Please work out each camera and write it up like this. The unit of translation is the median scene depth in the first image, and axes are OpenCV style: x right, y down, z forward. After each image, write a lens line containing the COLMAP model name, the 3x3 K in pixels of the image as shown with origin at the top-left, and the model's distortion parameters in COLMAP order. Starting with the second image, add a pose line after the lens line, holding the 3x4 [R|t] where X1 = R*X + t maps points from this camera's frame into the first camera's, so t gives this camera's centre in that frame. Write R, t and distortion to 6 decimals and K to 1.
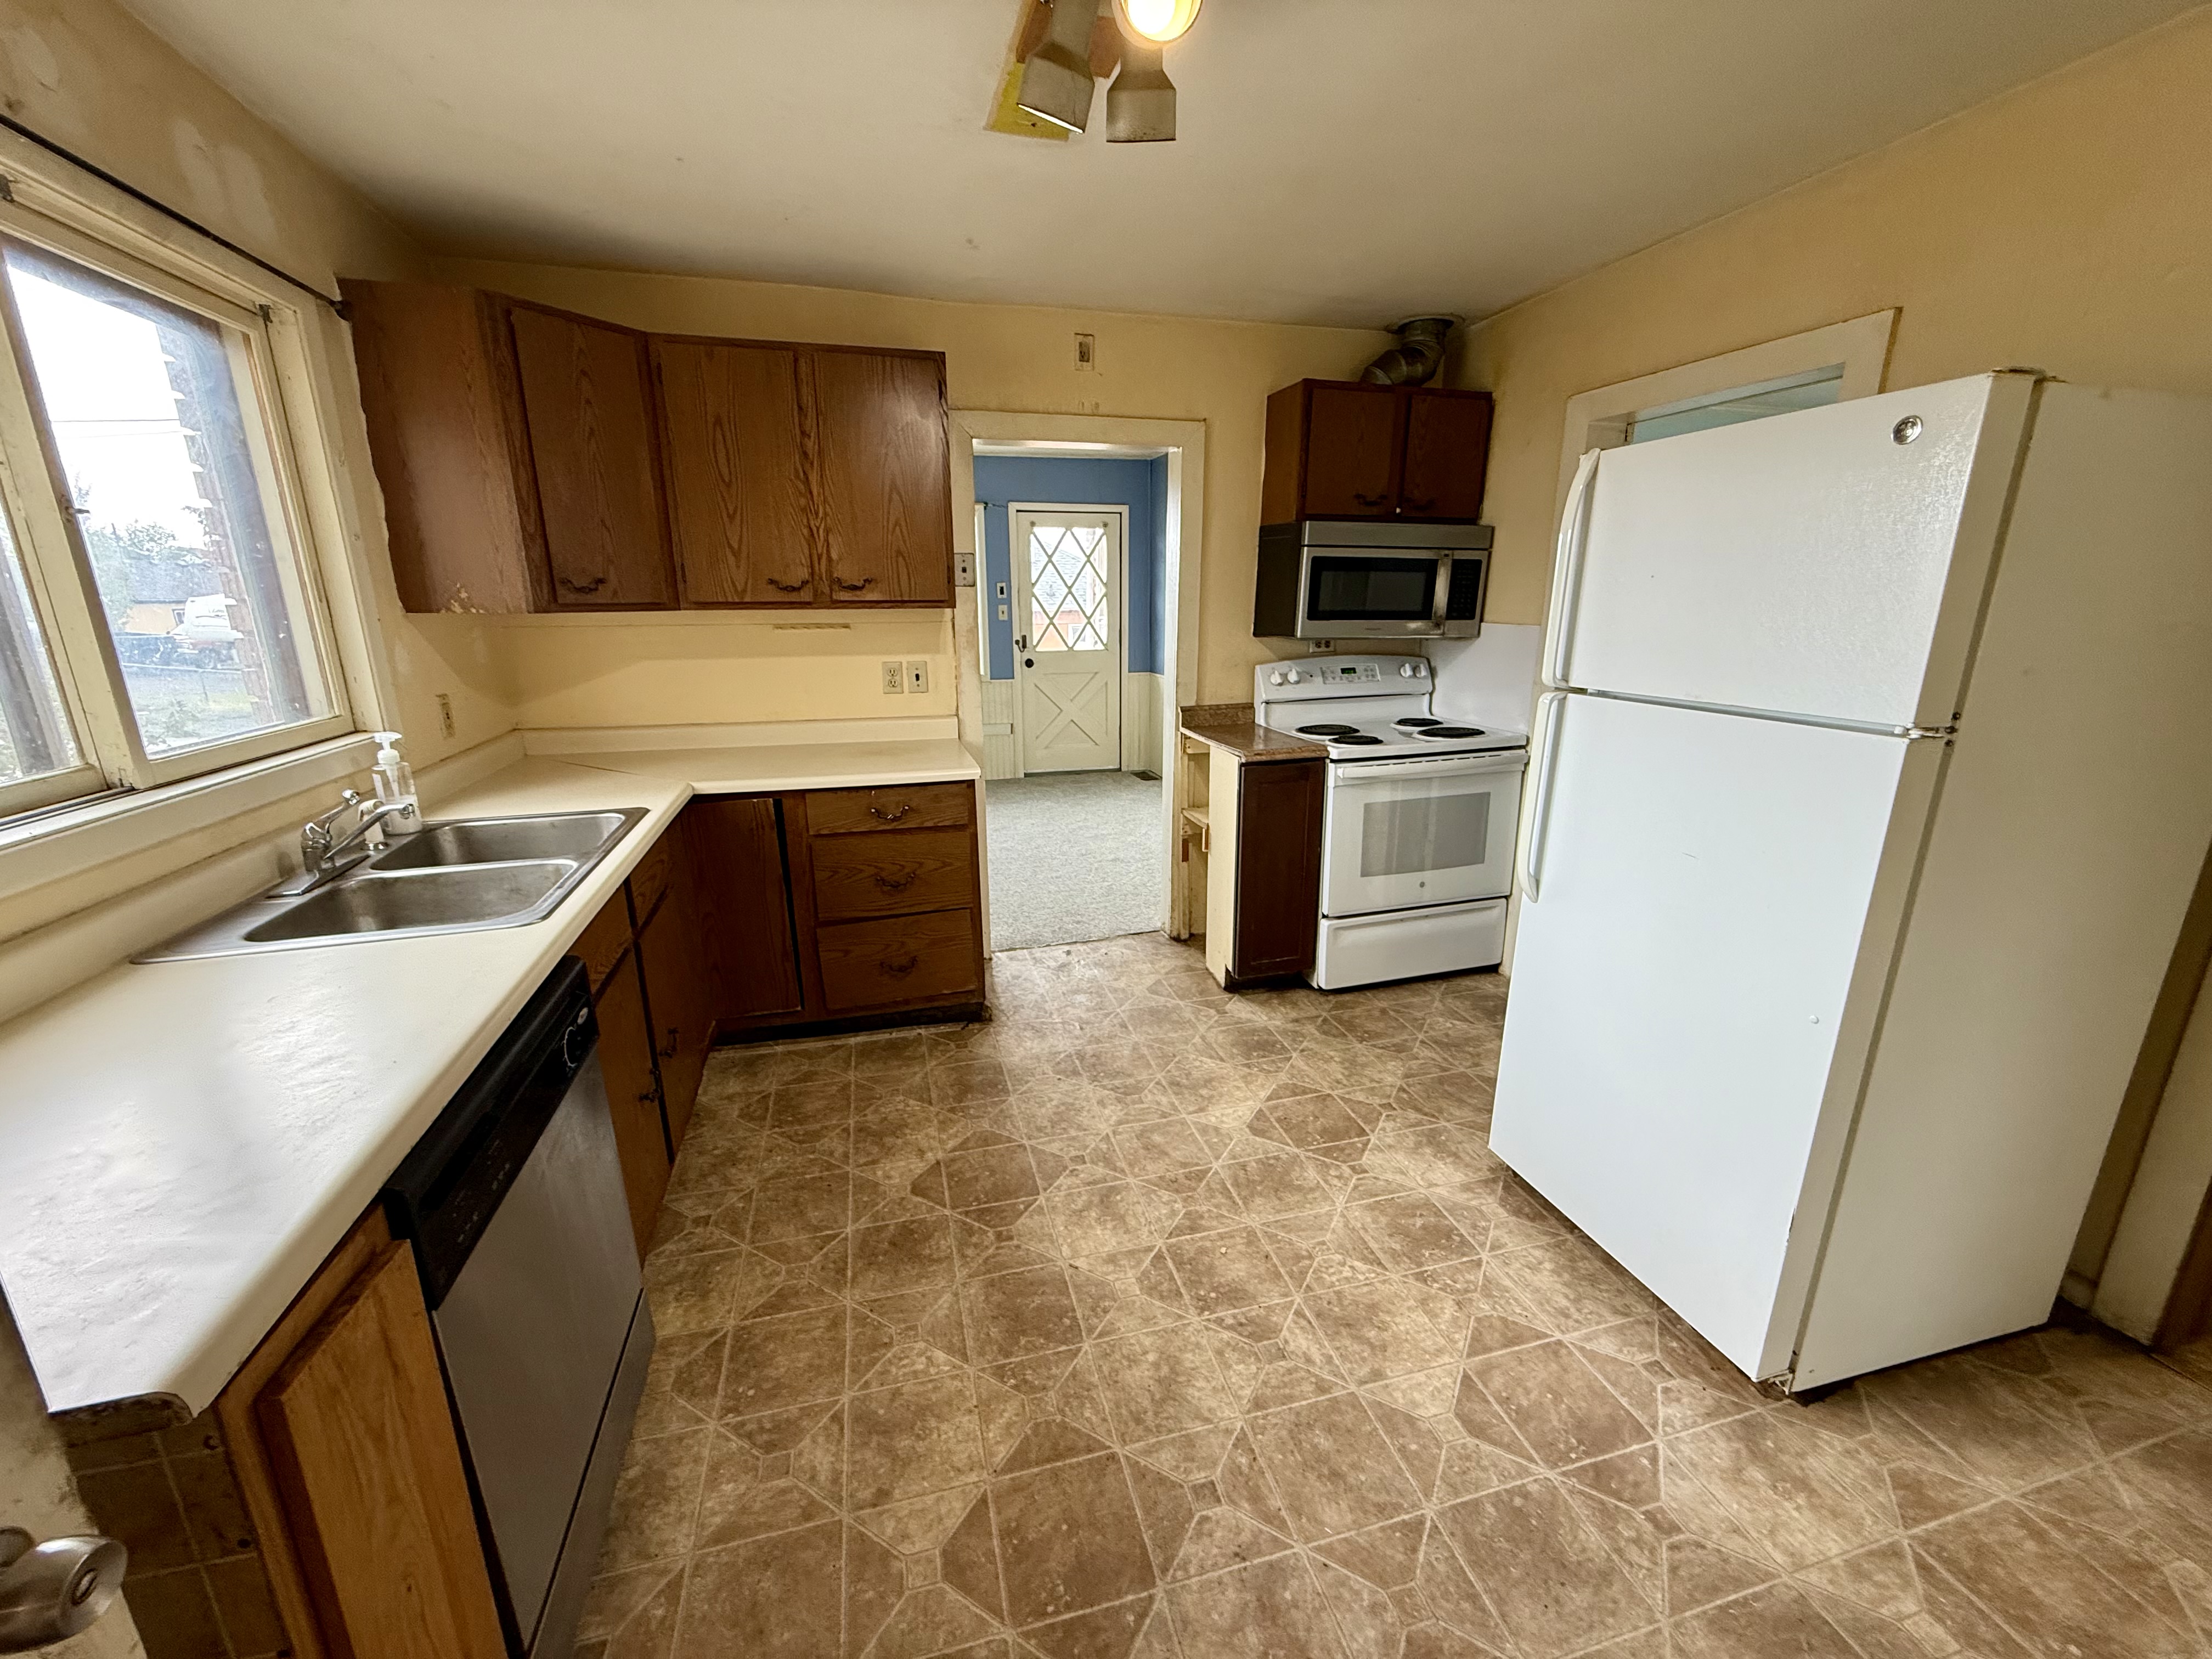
lens RADIAL K [[878.4, 0, 1103.0], [0, 878.4, 832.1], [0, 0, 1]] dist [0.000707, -0.000340]
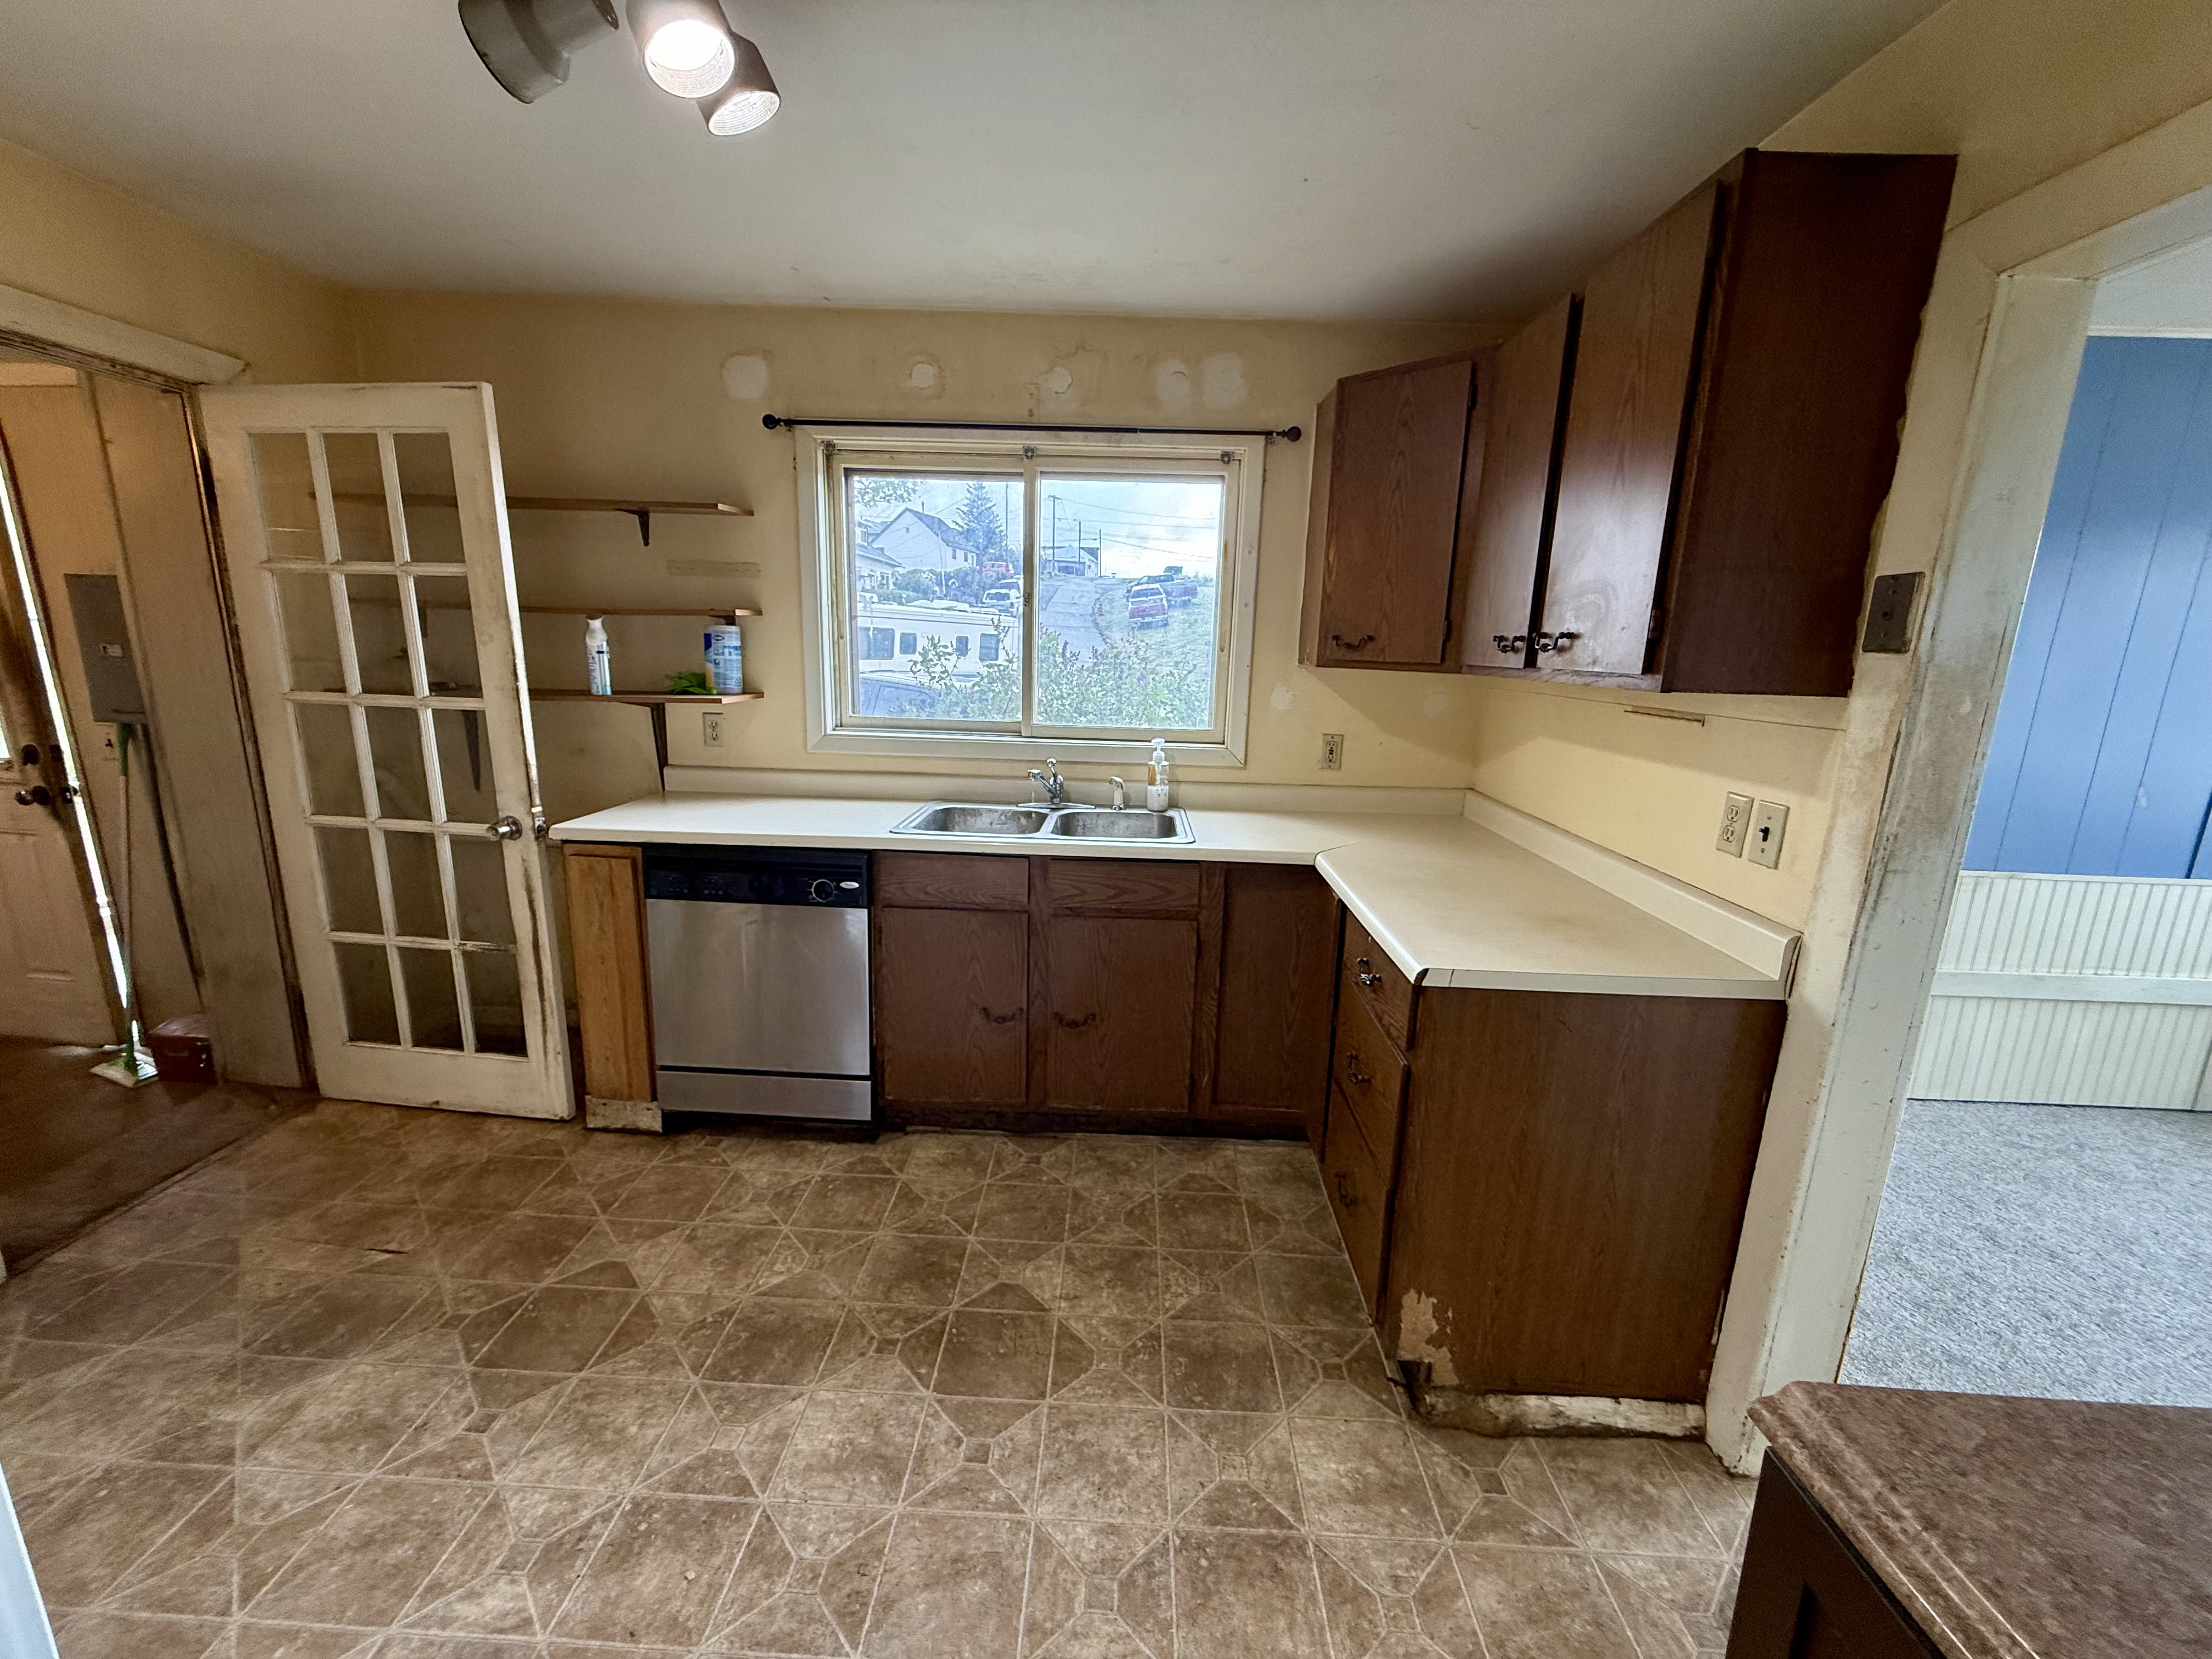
lens RADIAL K [[878.4, 0, 1100.1], [0, 878.4, 831.7], [0, 0, 1]] dist [0.000707, -0.000340]
pose [[-0.292695, 0.197193, -0.935652, 0.424986], [-0.278096, 0.918653, 0.280606, -0.254459], [0.914873, 0.342333, -0.214046, 0.920767]]
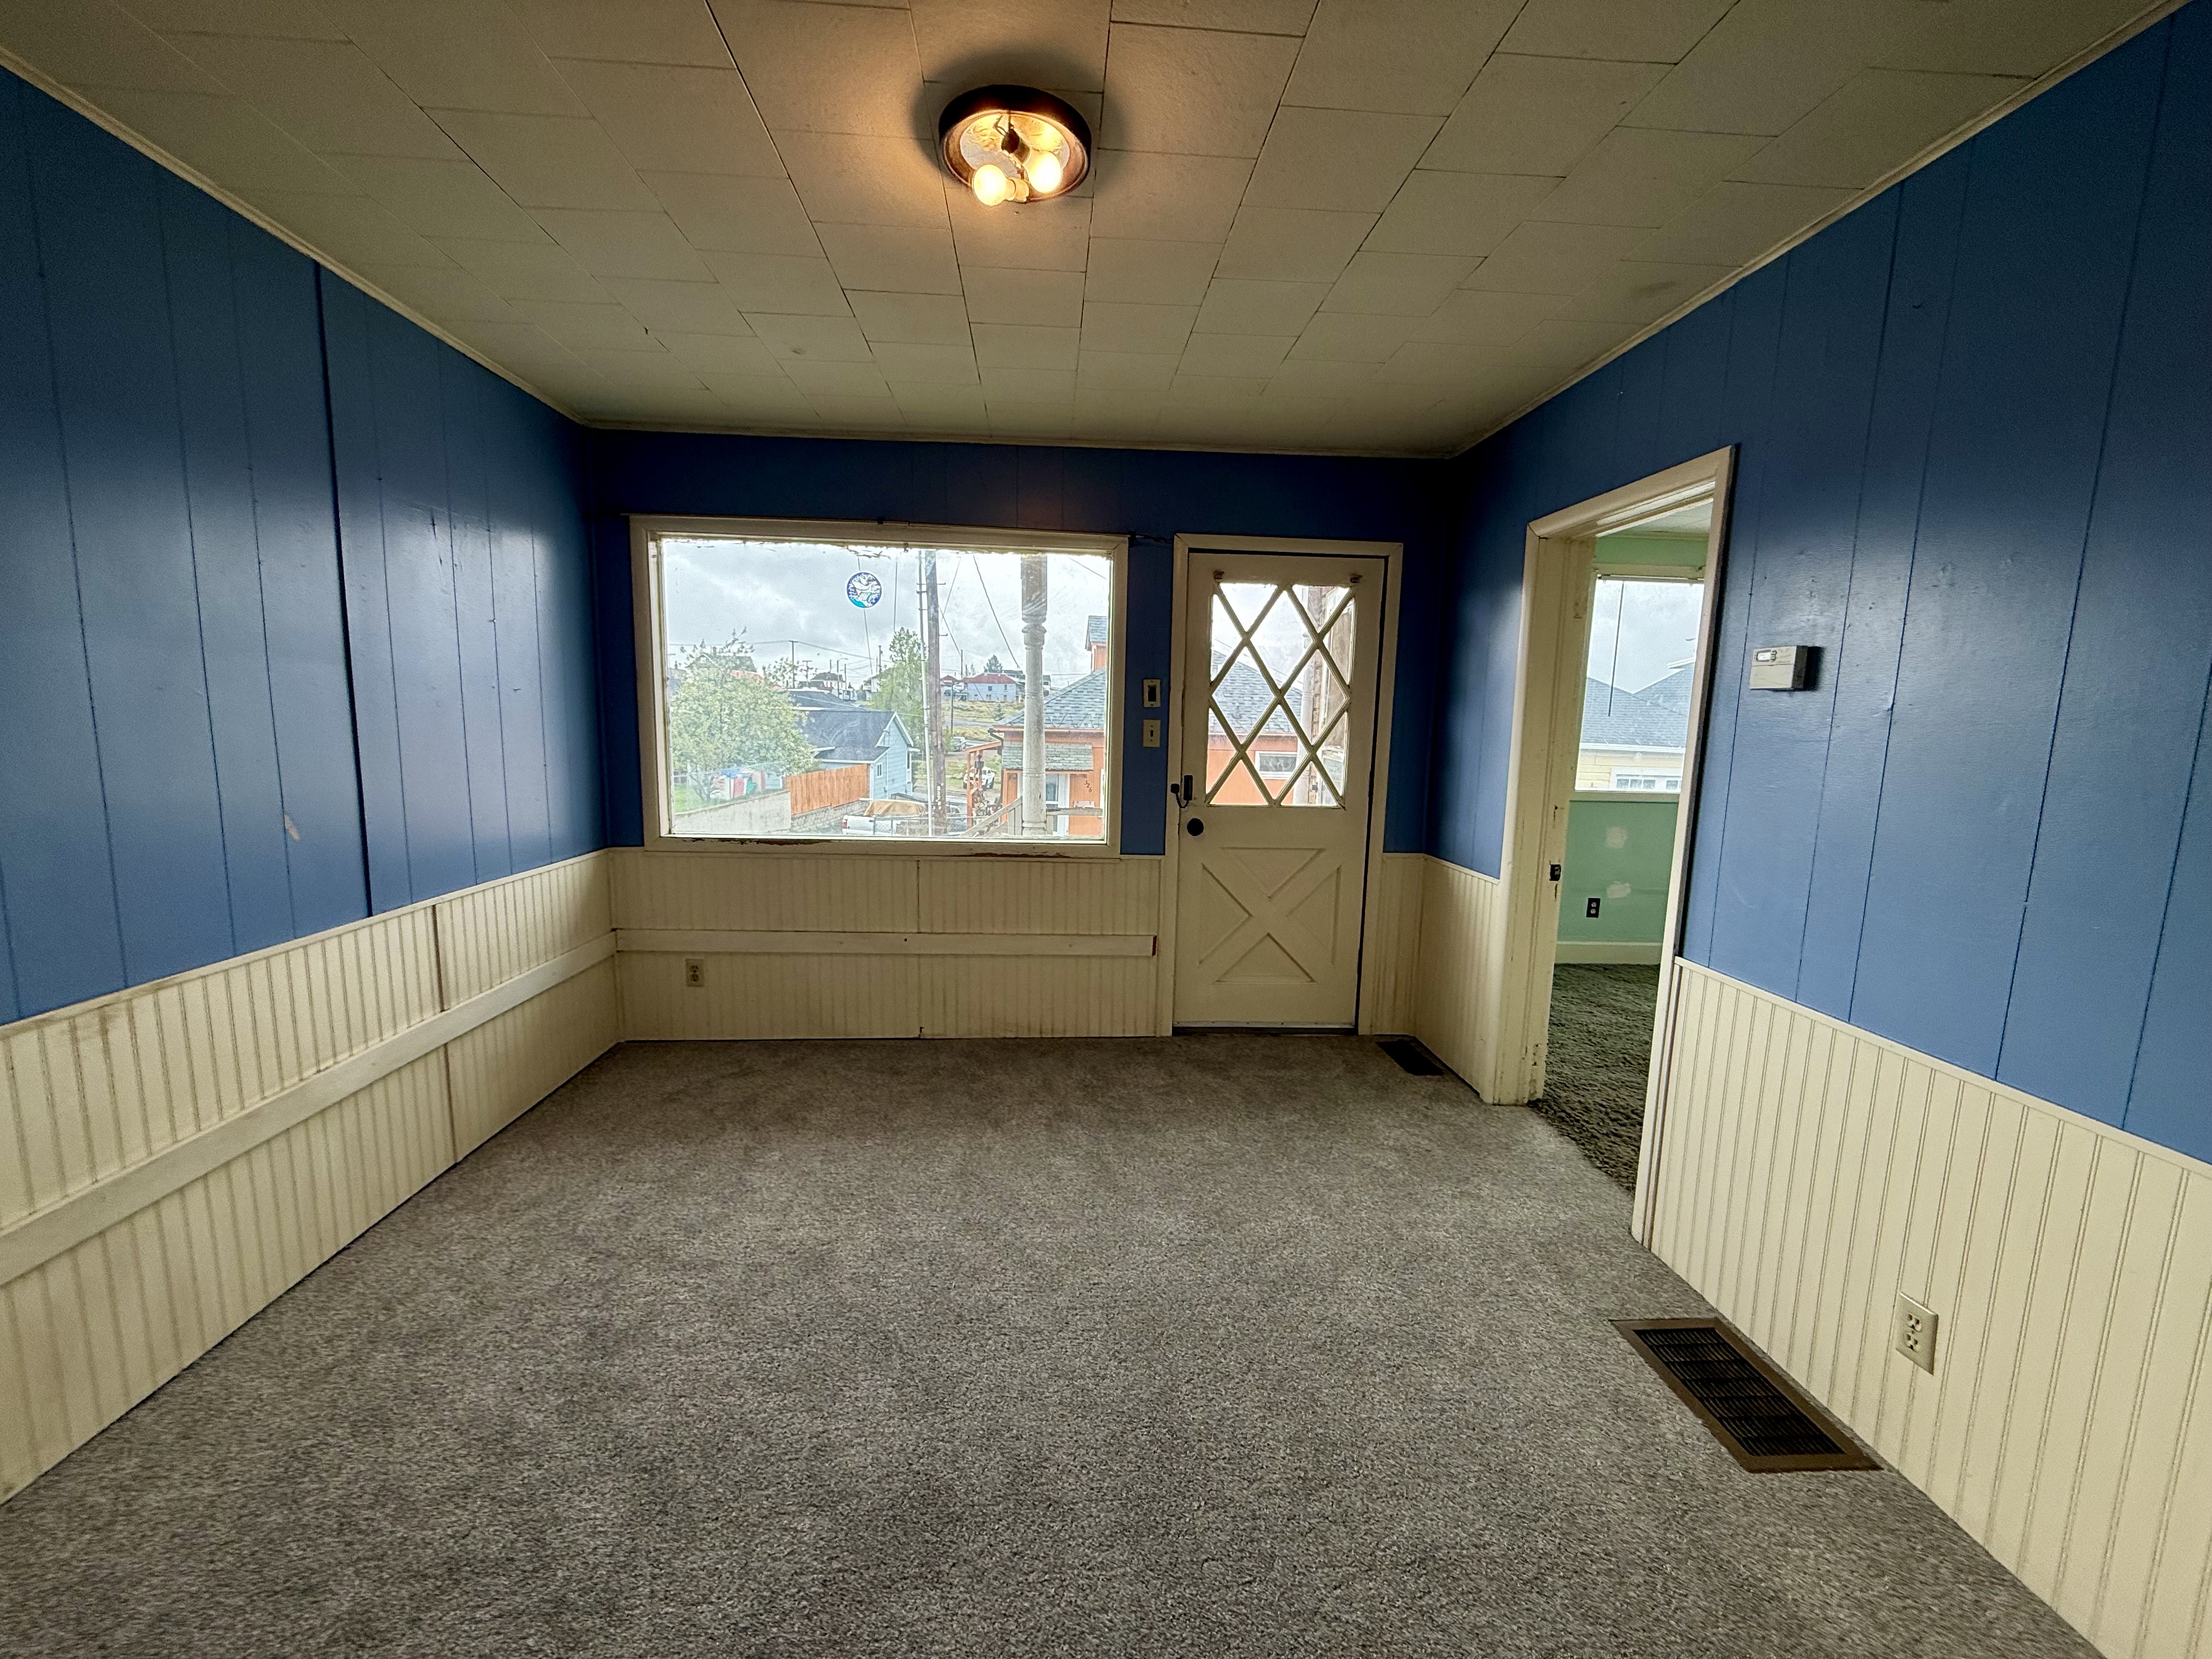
lens RADIAL K [[878.4, 0, 1096.7], [0, 878.4, 831.9], [0, 0, 1]] dist [0.000707, -0.000340]
pose [[0.977415, 0.054763, -0.204111, -0.085971], [-0.082197, 0.988304, -0.128447, -0.299700], [0.194689, 0.142323, 0.970485, 1.214269]]
